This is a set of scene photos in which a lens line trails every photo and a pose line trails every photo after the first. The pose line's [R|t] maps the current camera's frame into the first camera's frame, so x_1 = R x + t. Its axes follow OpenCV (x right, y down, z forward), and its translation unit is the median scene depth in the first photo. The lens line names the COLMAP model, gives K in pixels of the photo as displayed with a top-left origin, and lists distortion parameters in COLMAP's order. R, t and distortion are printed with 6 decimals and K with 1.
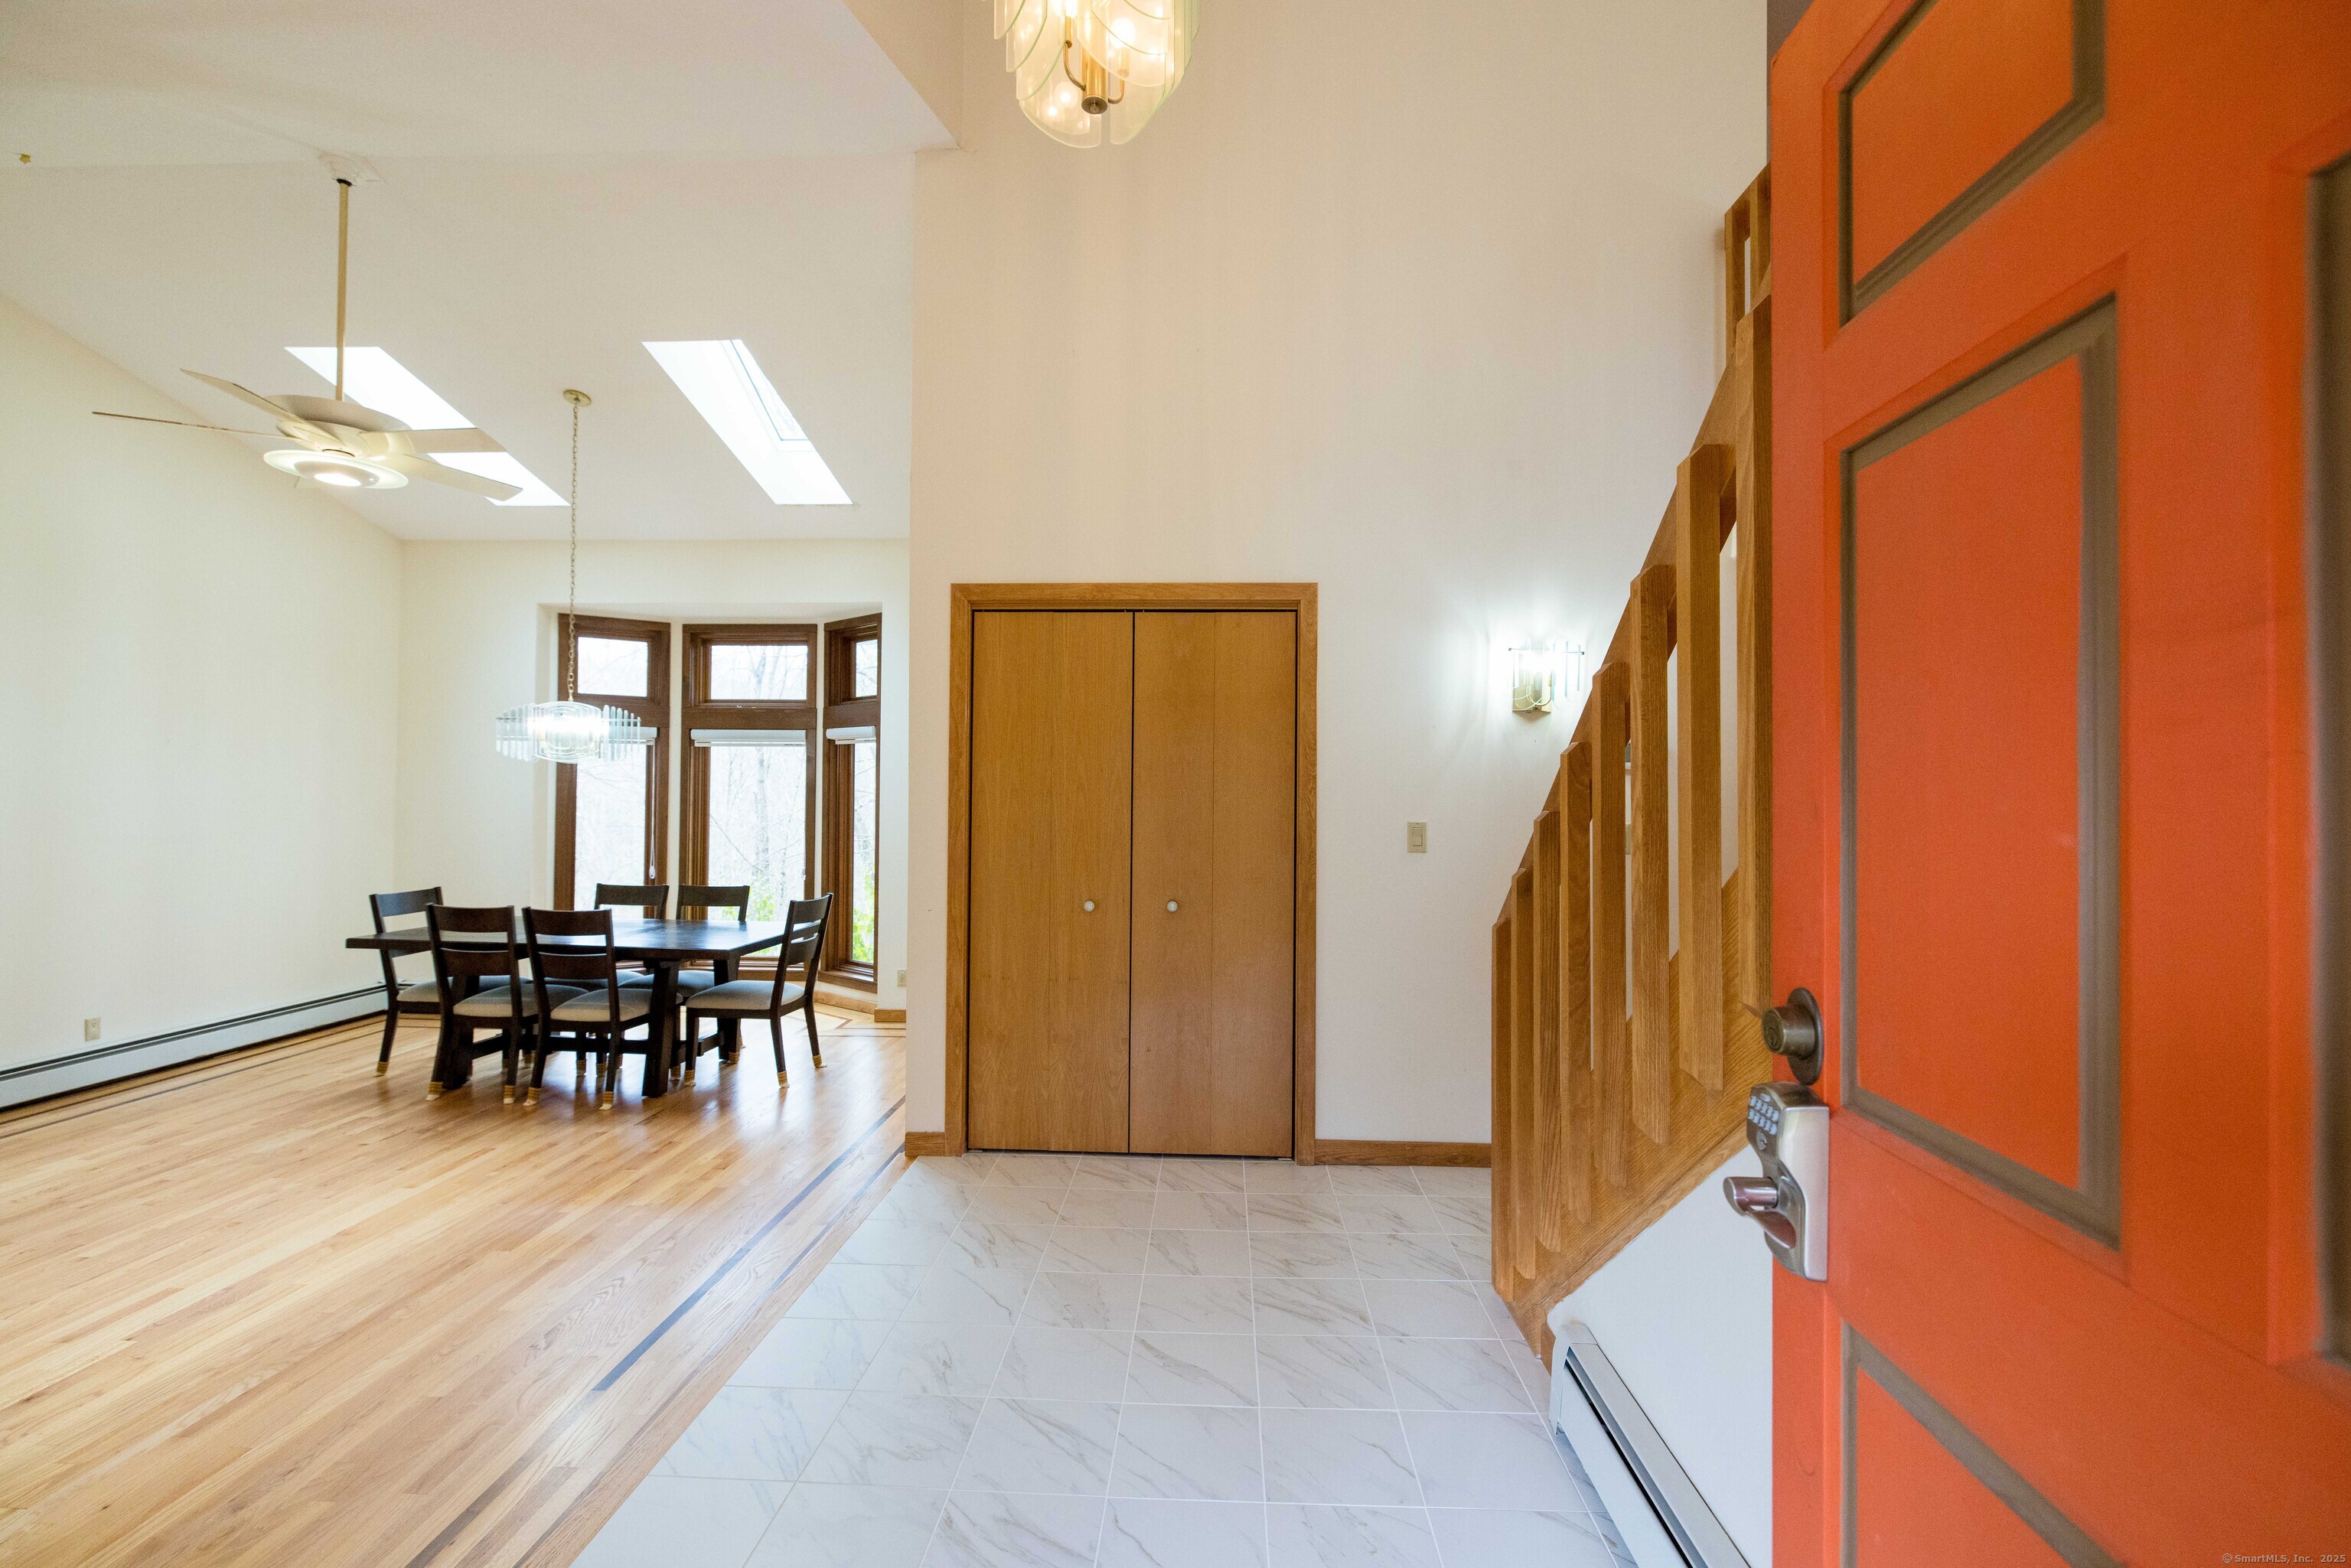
lens RADIAL K [[991.7, 0, 1175.5], [0, 991.7, 784.0], [0, 0, 1]] dist [0.000520, -0.000071]
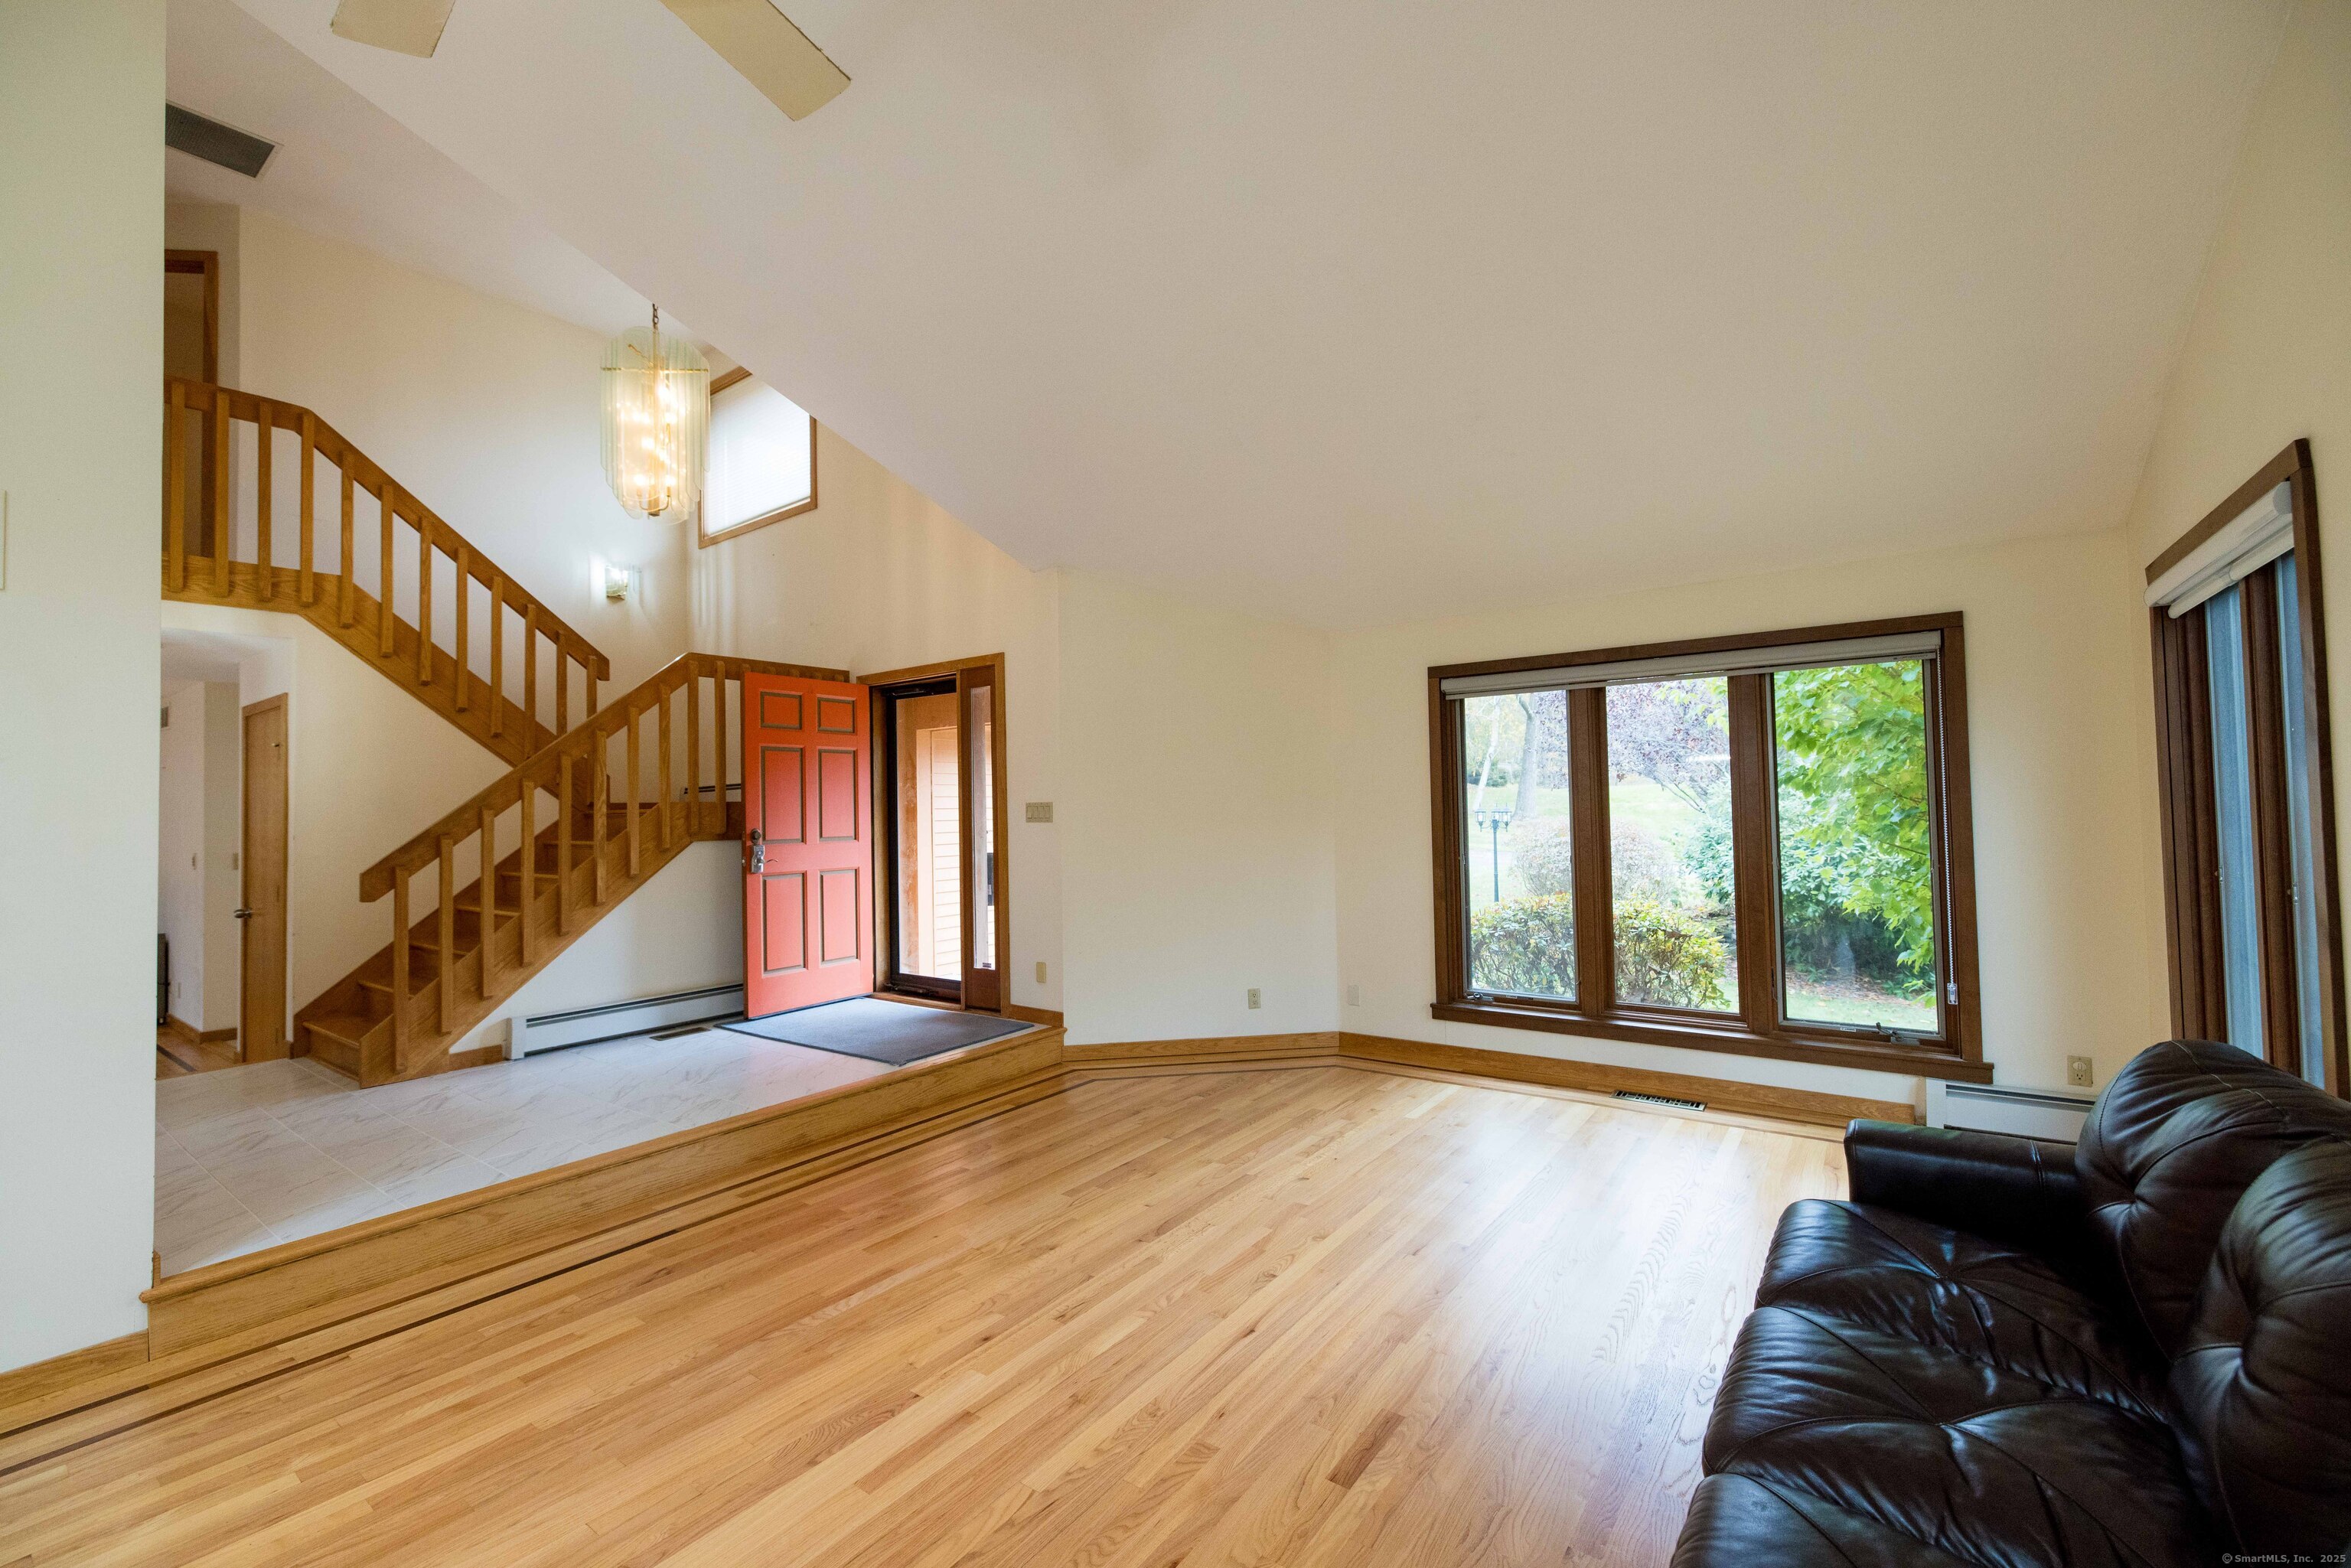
lens RADIAL K [[991.7, 0, 1175.5], [0, 991.7, 784.0], [0, 0, 1]] dist [0.000520, -0.000071]
pose [[-0.831669, 0.023290, 0.554783, -1.212601], [0.005466, 0.999415, -0.033762, 0.036950], [-0.555245, -0.025047, -0.831310, 1.122513]]
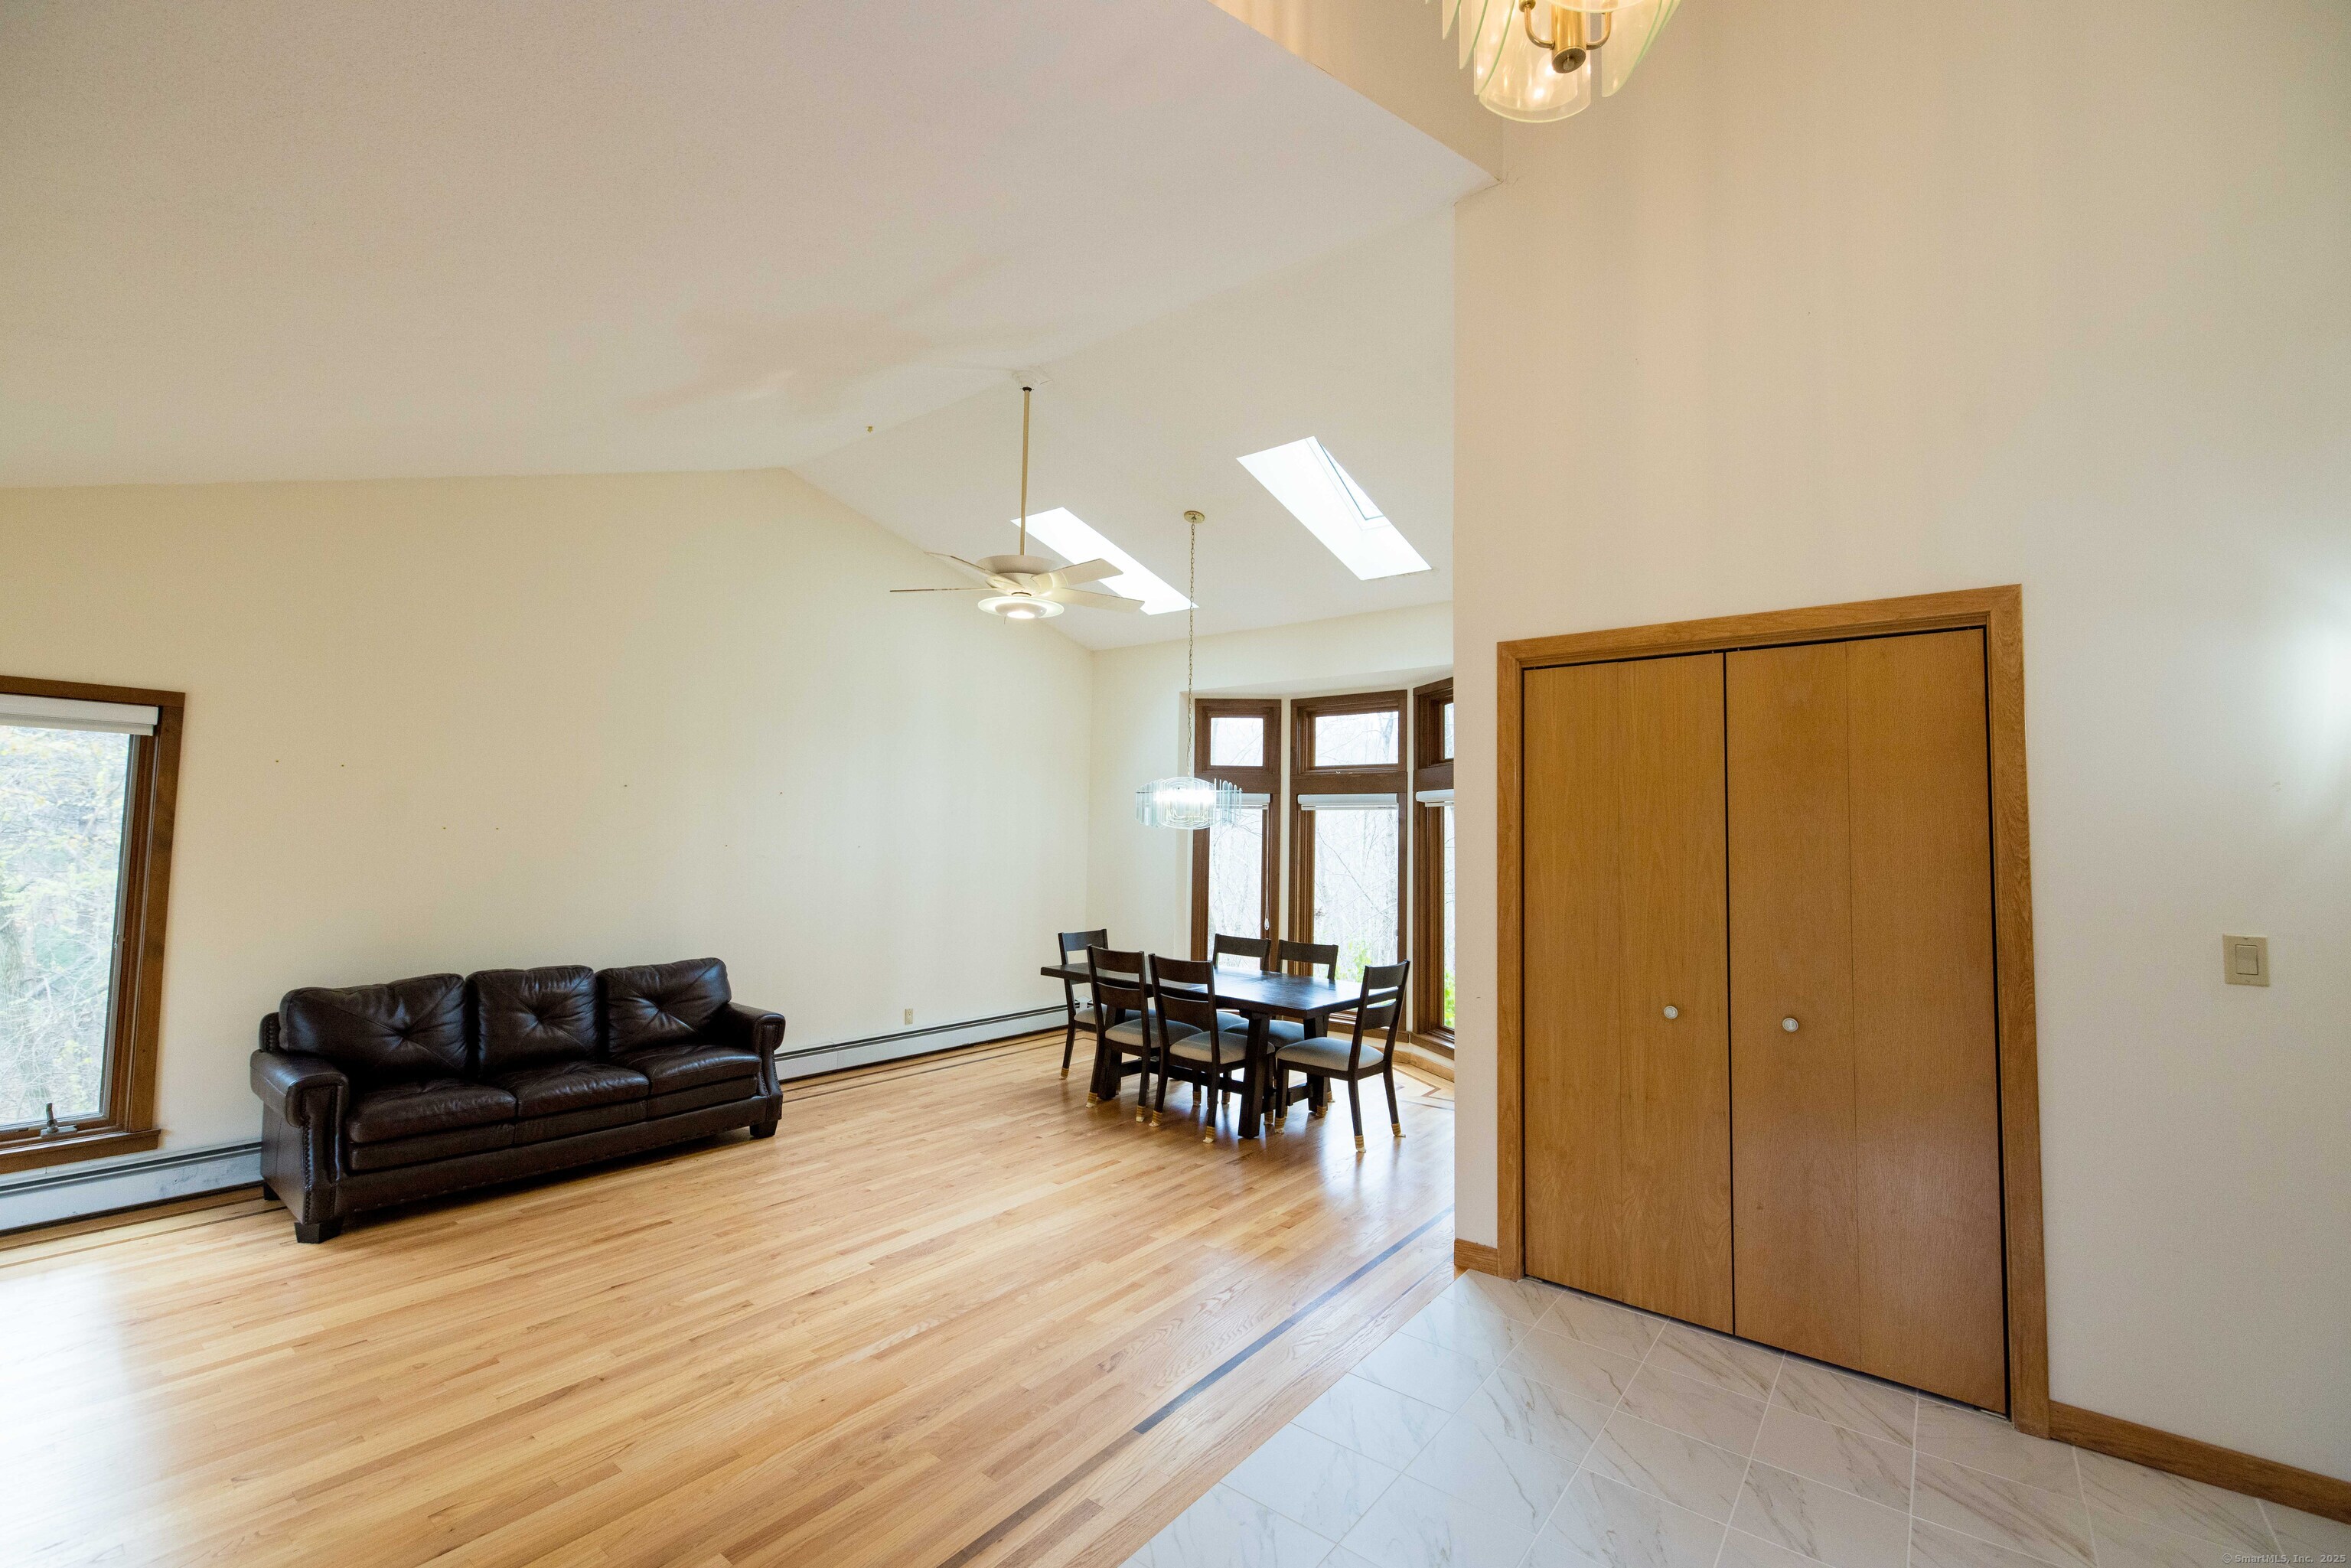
lens RADIAL K [[976.0, 0, 1172.5], [0, 976.0, 782.8], [0, 0, 1]] dist [0.001181, -0.000032]
pose [[0.810989, -0.025598, -0.584502, 0.053623], [-0.005853, 0.998637, -0.051856, -0.021688], [0.585033, 0.045476, 0.809734, 0.089382]]
